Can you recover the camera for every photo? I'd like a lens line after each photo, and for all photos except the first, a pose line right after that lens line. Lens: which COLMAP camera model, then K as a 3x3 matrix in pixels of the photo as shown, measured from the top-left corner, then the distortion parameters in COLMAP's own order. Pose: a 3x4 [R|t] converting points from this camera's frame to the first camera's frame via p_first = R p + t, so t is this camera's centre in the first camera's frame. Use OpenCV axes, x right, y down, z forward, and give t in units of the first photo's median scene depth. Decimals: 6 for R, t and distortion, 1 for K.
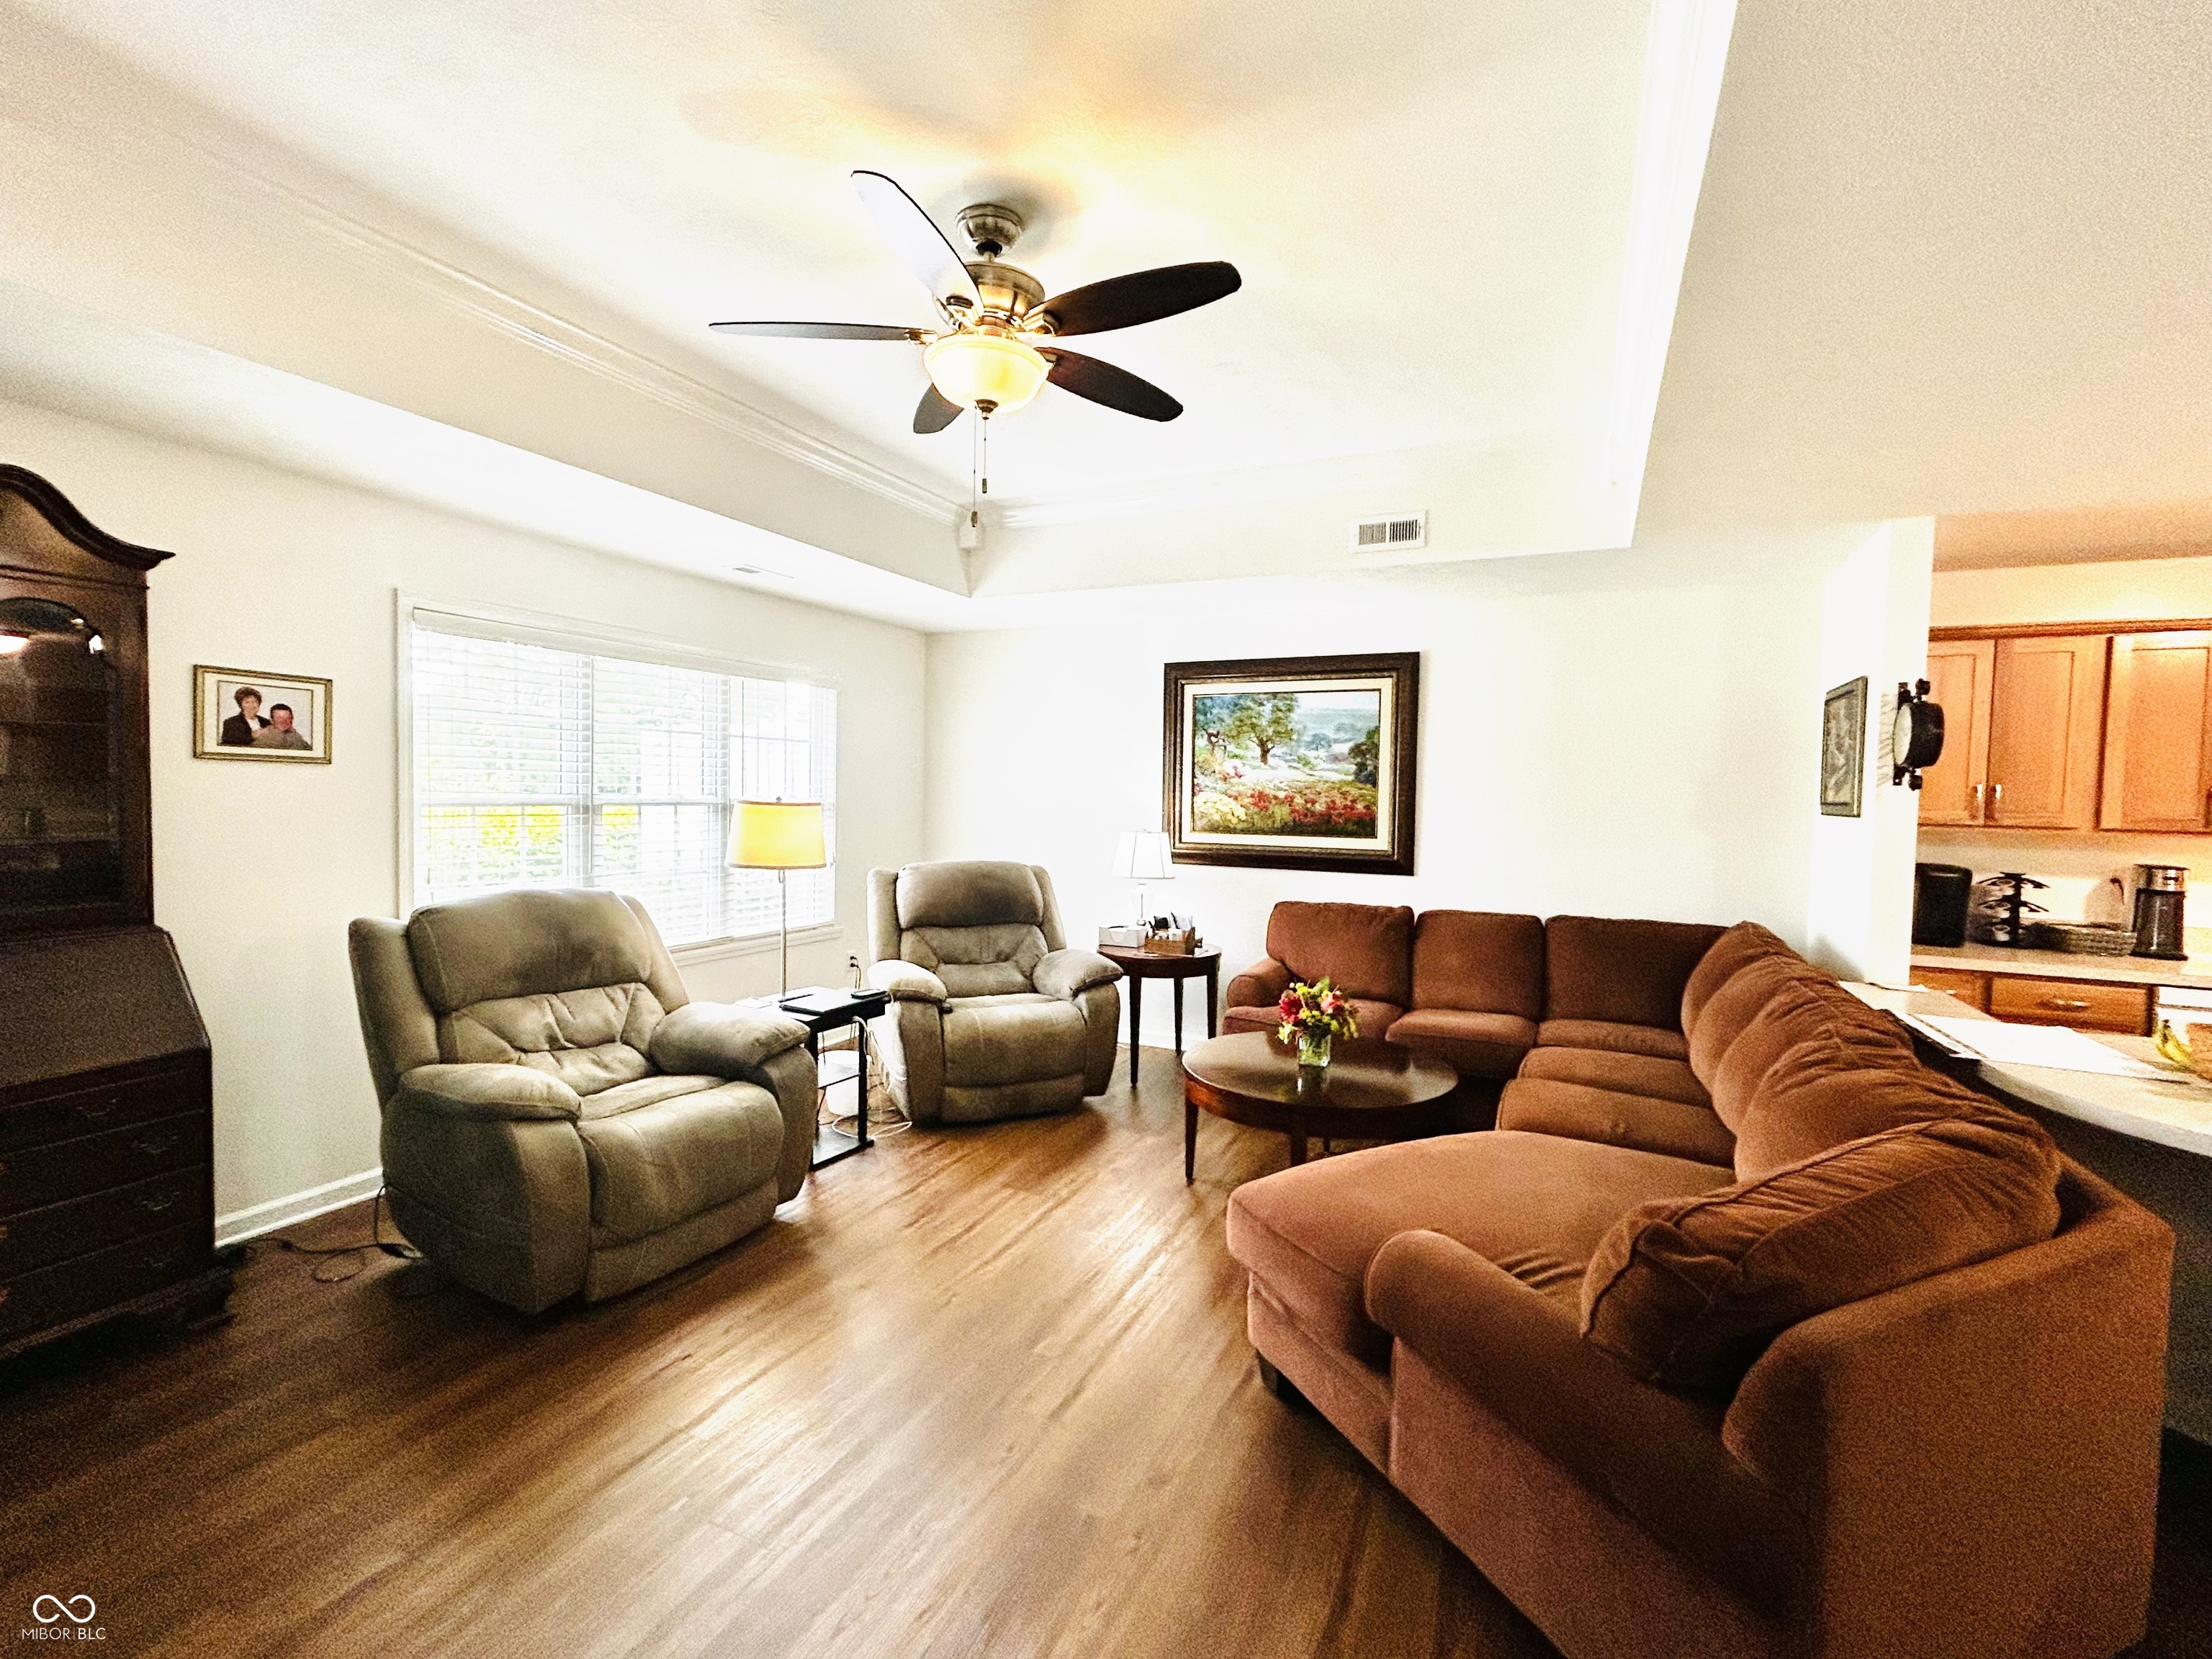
lens RADIAL K [[937.5, 0, 1098.8], [0, 937.5, 829.2], [0, 0, 1]] dist [-0.002214, -0.000265]
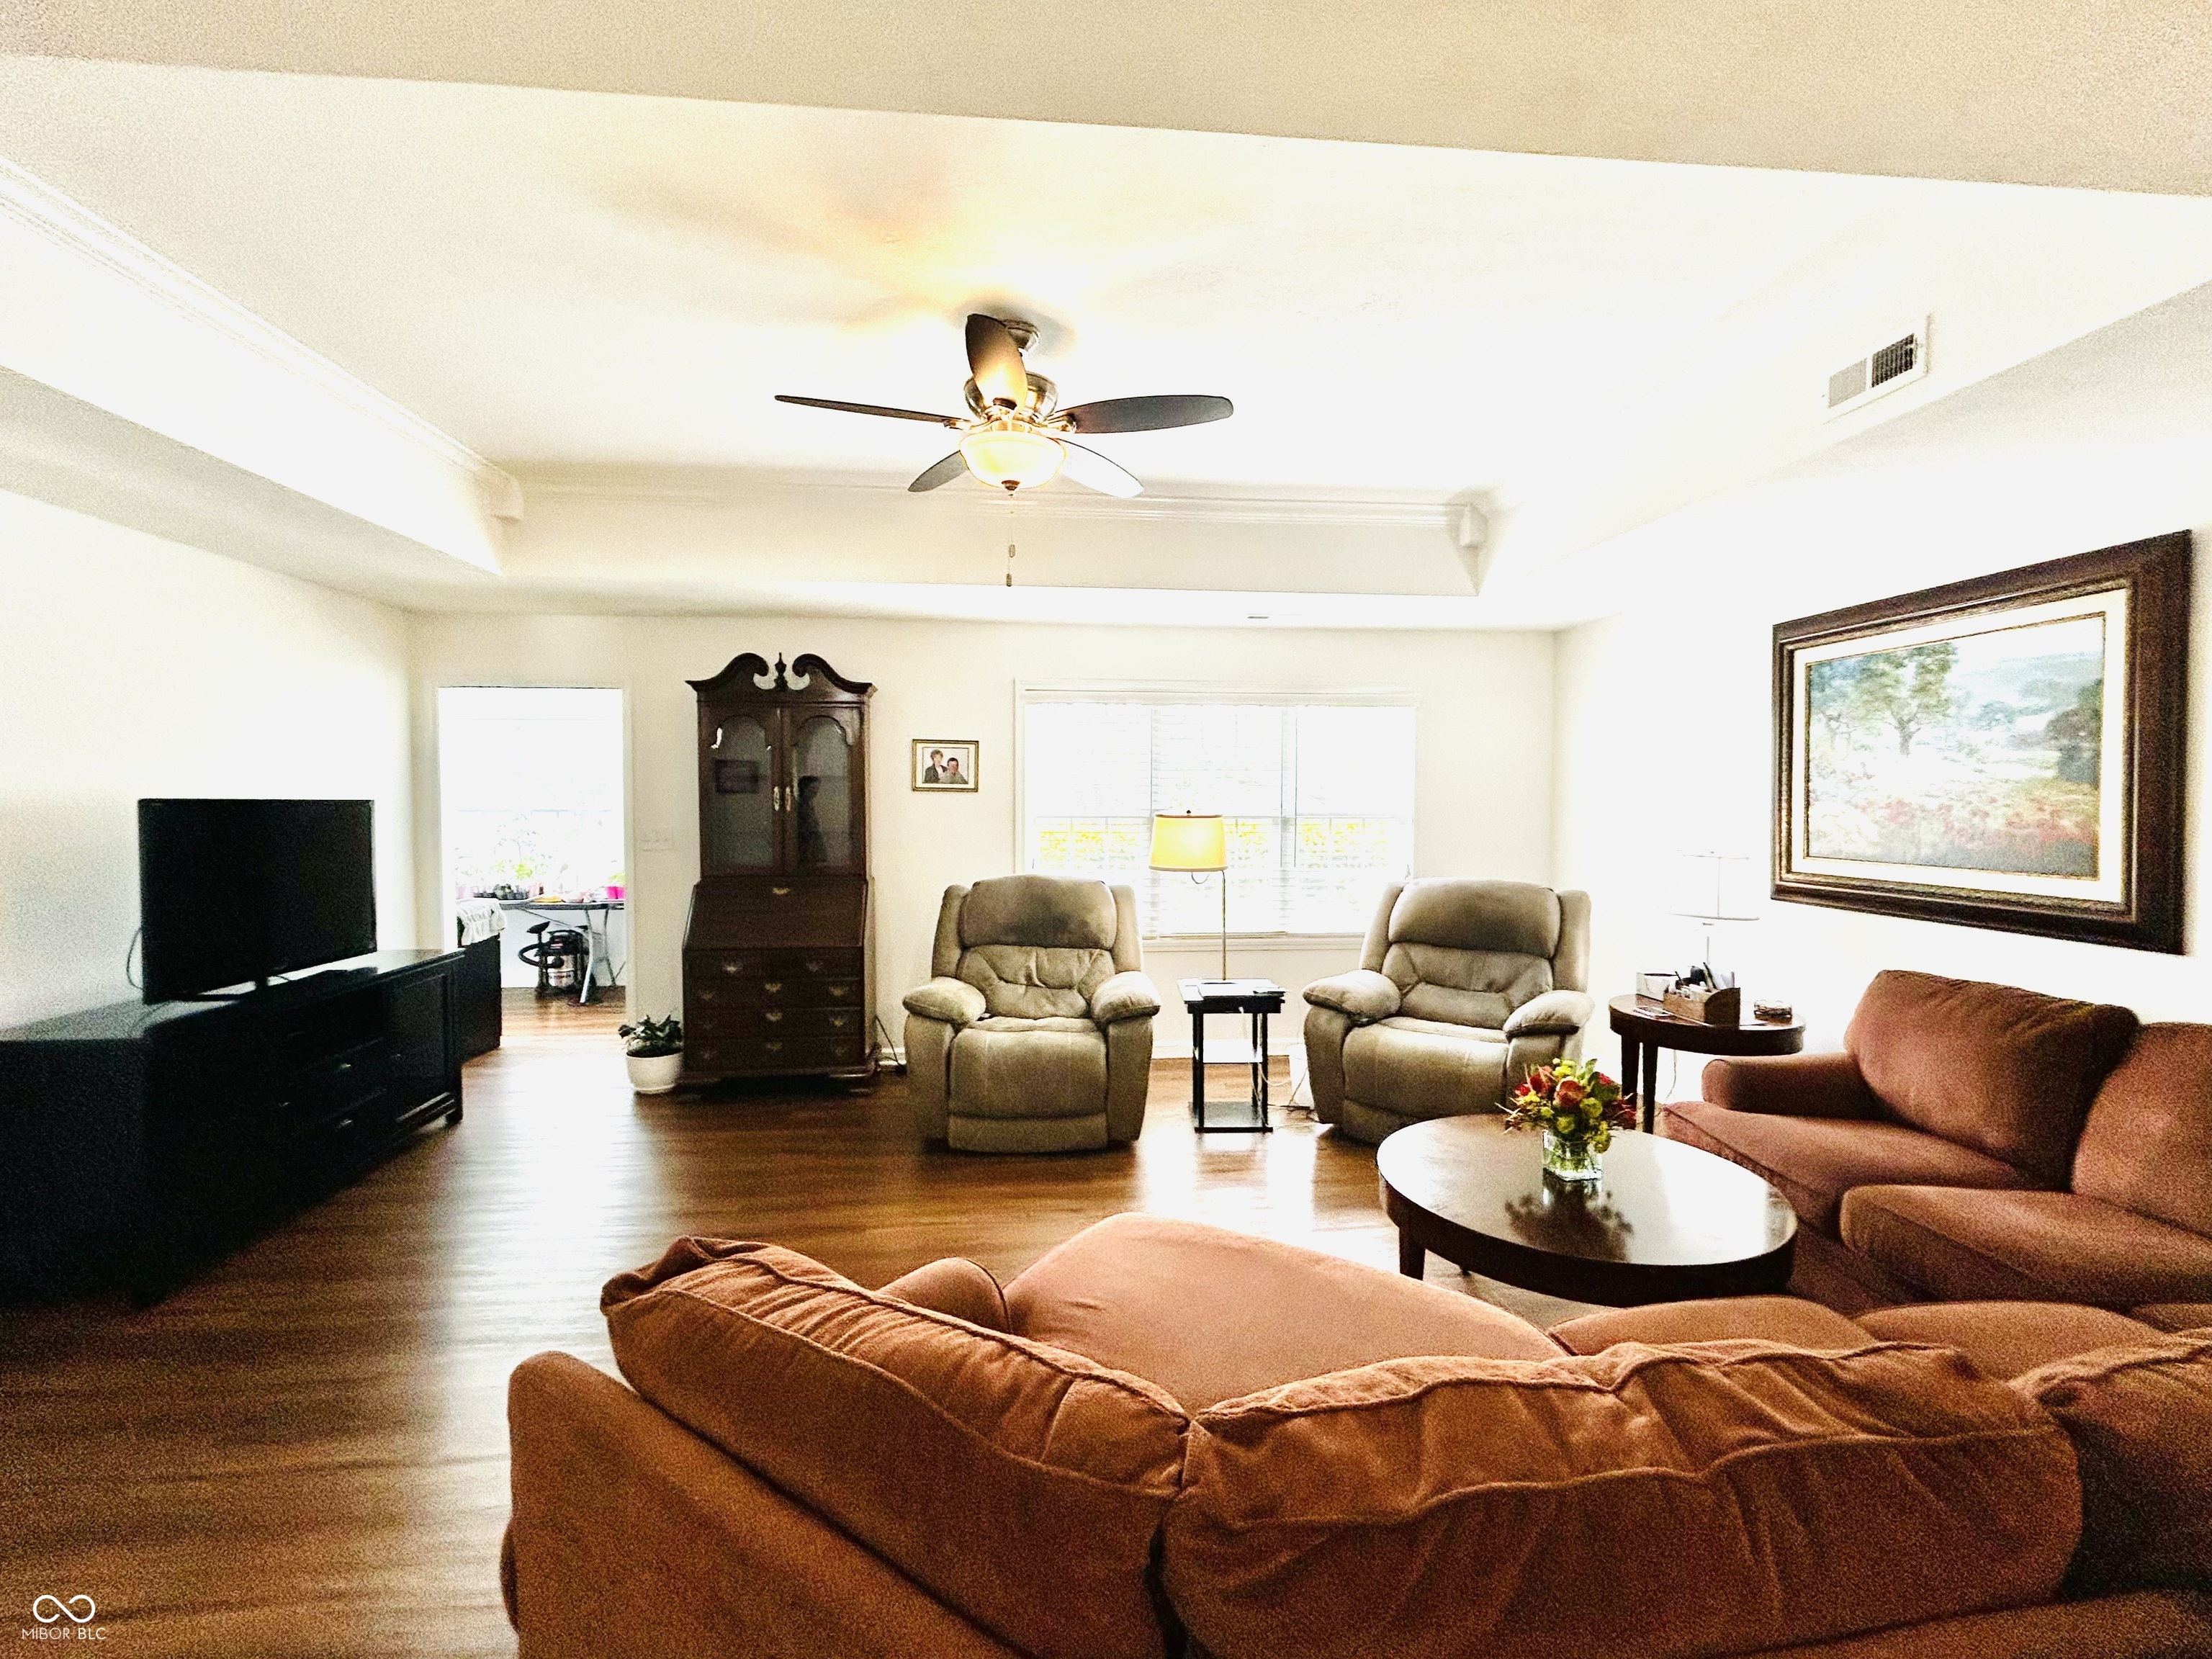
lens RADIAL K [[890.4, 0, 1102.5], [0, 890.4, 825.9], [0, 0, 1]] dist [0.002351, 0.000562]
pose [[0.552233, 0.009737, -0.833633, 0.412781], [-0.025629, 0.999657, -0.005301, -0.004614], [0.833296, 0.024292, 0.552294, 0.213615]]
